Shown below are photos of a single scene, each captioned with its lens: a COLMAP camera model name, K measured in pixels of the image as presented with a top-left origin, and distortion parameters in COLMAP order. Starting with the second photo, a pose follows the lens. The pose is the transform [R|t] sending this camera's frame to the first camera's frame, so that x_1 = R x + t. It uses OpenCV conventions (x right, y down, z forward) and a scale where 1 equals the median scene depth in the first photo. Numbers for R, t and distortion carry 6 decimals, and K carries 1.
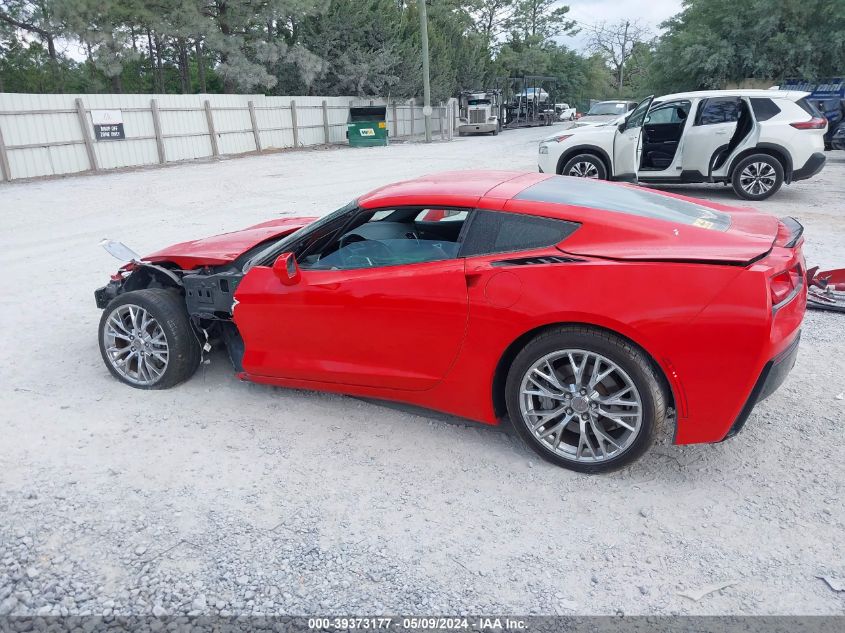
lens RADIAL K [[651.7, 0, 422.5], [0, 651.7, 316.5], [0, 0, 1]] dist [0.049495, -0.092004]
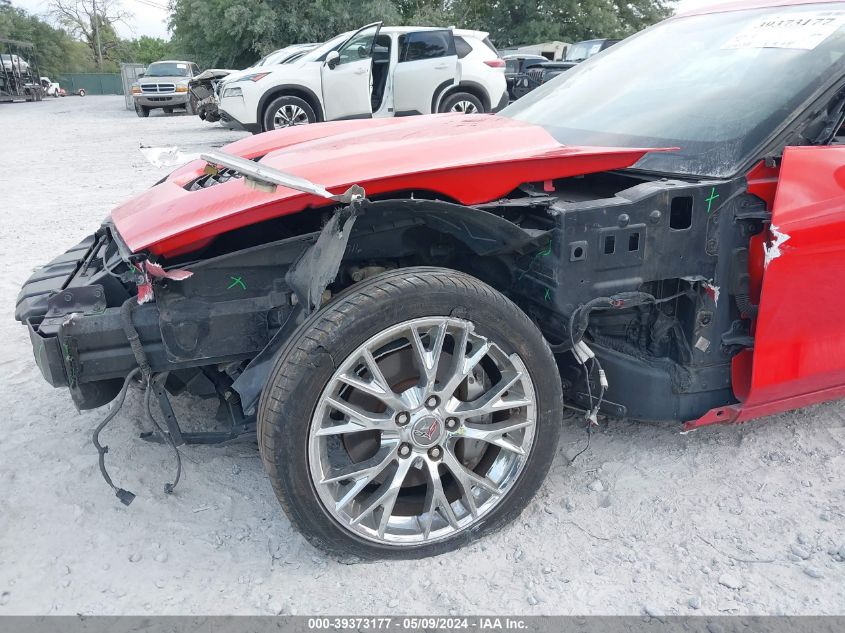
lens RADIAL K [[651.7, 0, 422.5], [0, 651.7, 316.5], [0, 0, 1]] dist [0.049495, -0.092004]
pose [[0.734047, -0.210701, 0.645585, -0.229179], [0.195501, 0.975970, 0.096239, -0.017982], [-0.650350, 0.055569, 0.757600, 0.263082]]
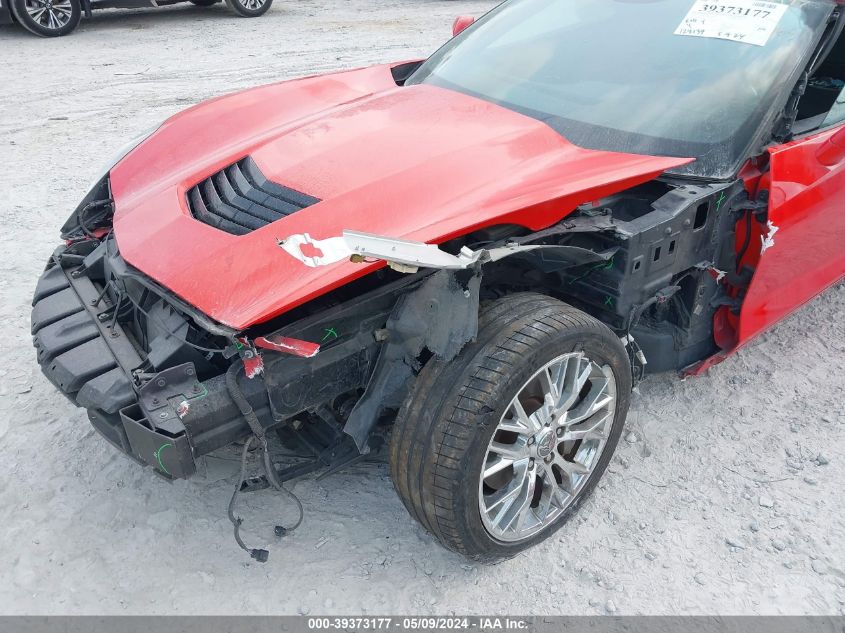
lens RADIAL K [[651.7, 0, 422.5], [0, 651.7, 316.5], [0, 0, 1]] dist [0.049495, -0.092004]
pose [[0.464954, -0.438479, 0.769125, -0.265027], [0.259240, 0.898091, 0.355286, -0.068855], [-0.846530, 0.034196, 0.531242, 0.303499]]
